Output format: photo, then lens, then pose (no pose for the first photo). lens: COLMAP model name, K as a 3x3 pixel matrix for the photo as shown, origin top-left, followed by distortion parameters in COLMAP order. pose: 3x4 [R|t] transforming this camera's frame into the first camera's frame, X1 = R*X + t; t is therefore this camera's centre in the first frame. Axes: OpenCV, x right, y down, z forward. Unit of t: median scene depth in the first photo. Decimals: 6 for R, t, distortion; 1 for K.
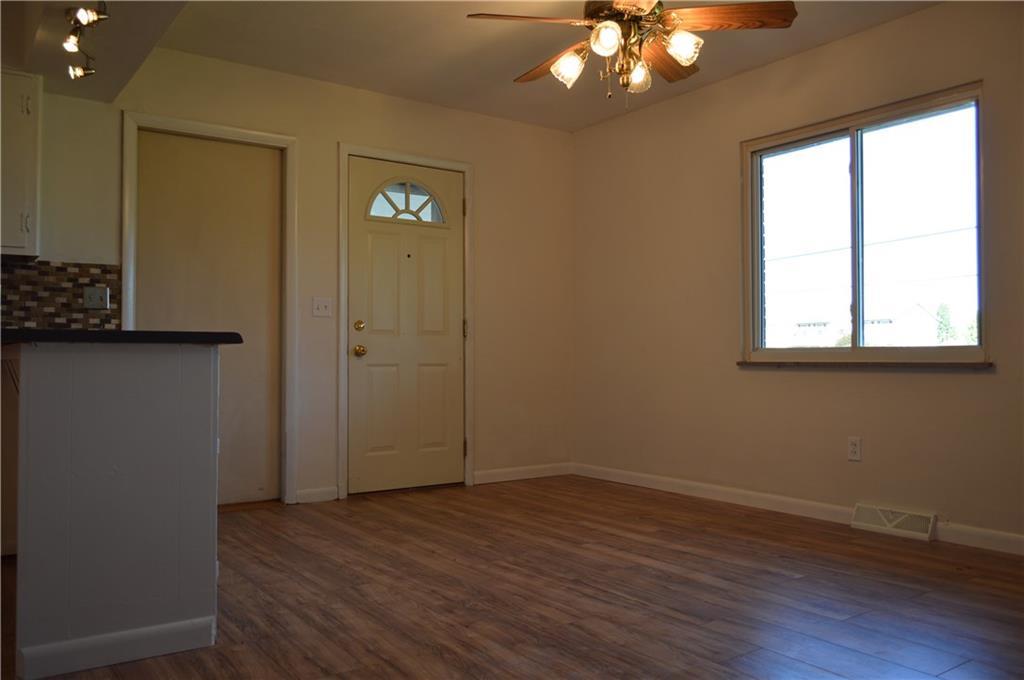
lens RADIAL K [[810.6, 0, 512.0], [0, 810.6, 340.0], [0, 0, 1]] dist [0.002955, -0.001270]
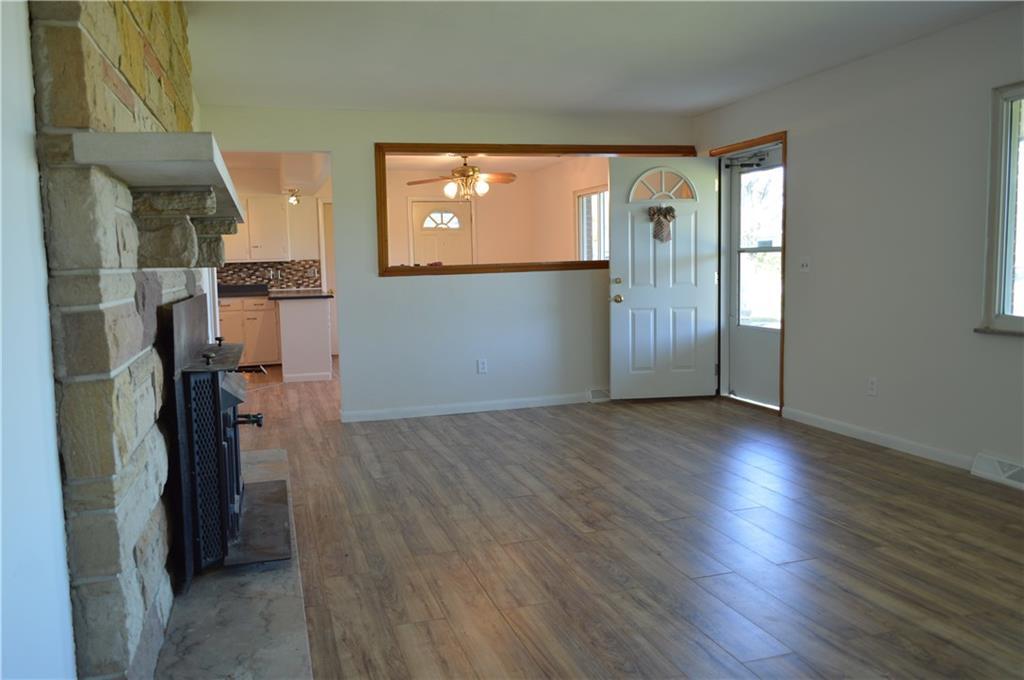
lens RADIAL K [[810.6, 0, 512.0], [0, 810.6, 340.0], [0, 0, 1]] dist [0.002955, -0.001270]
pose [[0.949688, 0.011256, -0.312995, 0.941413], [0.027631, 0.992446, 0.119530, -0.133994], [0.311976, -0.122165, 0.942203, -1.316710]]
